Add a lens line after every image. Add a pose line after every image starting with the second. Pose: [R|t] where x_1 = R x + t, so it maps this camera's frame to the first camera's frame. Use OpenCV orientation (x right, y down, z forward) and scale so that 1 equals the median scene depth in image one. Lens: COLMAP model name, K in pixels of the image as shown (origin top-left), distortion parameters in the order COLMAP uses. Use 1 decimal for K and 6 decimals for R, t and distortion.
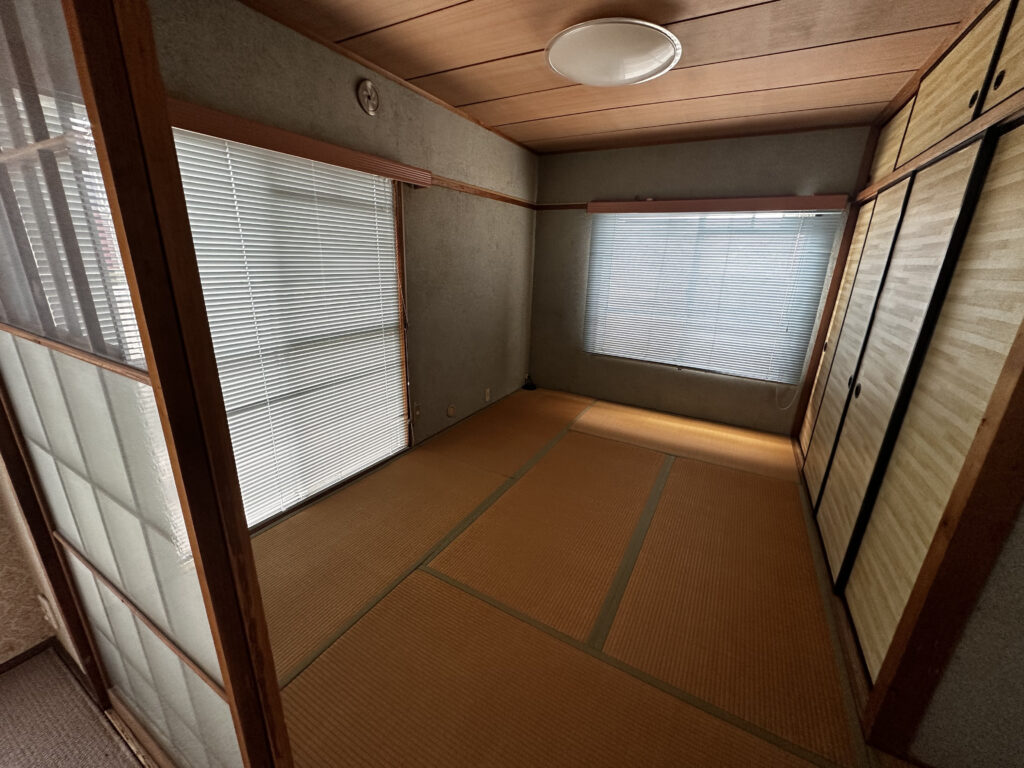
lens RADIAL K [[408.0, 0, 511.6], [0, 408.0, 383.9], [0, 0, 1]] dist [-0.004044, 0.000169]
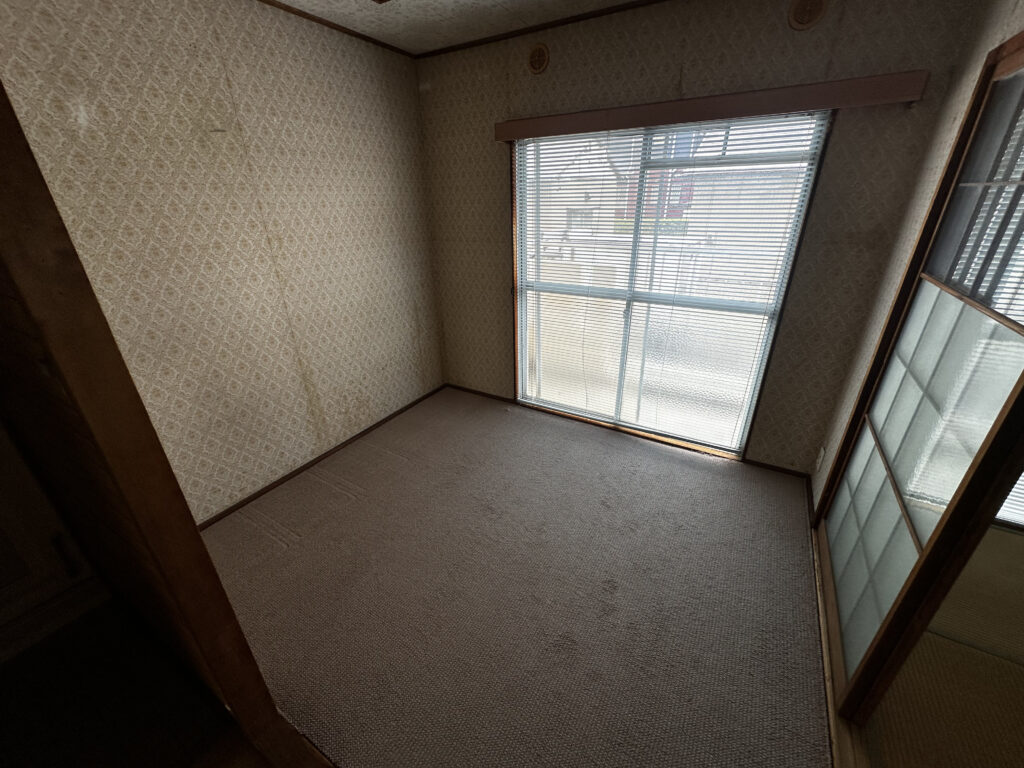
lens RADIAL K [[408.0, 0, 512.3], [0, 408.0, 382.8], [0, 0, 1]] dist [-0.004044, 0.000169]
pose [[-0.019055, 0.382592, -0.923721, 0.332906], [-0.290375, 0.881949, 0.371280, 0.076821], [0.956723, 0.275300, 0.094289, -0.533592]]
